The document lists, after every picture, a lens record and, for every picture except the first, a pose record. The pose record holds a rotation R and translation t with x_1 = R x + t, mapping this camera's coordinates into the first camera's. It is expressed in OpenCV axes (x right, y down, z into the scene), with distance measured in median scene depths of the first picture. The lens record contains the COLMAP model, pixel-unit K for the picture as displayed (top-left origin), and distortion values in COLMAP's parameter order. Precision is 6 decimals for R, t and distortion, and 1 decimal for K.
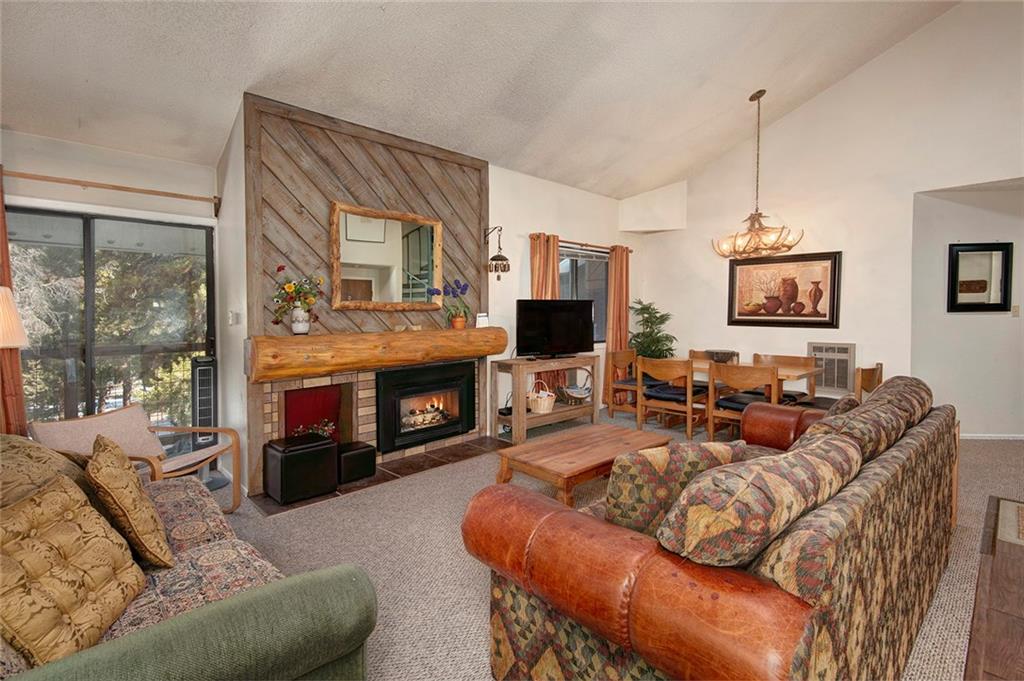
lens RADIAL K [[487.1, 0, 512.0], [0, 487.1, 340.5], [0, 0, 1]] dist [-0.000217, -0.000574]
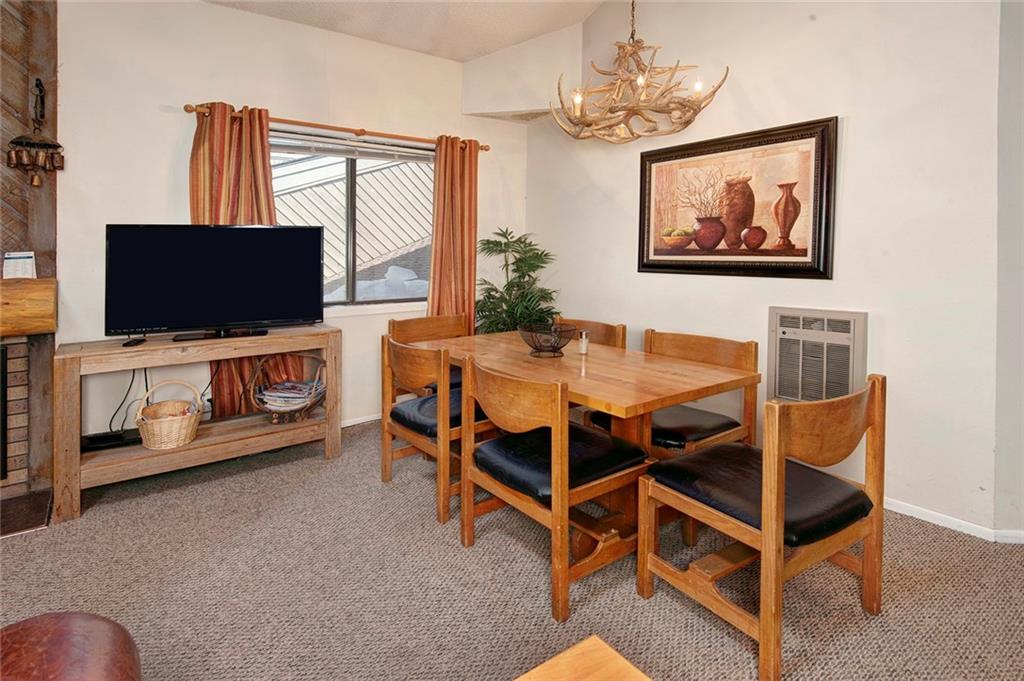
lens RADIAL K [[508.1, 0, 511.1], [0, 508.1, 278.2], [0, 0, 1]] dist [0.000688, -0.000631]
pose [[0.987782, 0.001074, -0.155839, 0.436533], [-0.002665, 0.999946, -0.010003, -0.020174], [0.155820, 0.010297, 0.987732, 0.458826]]
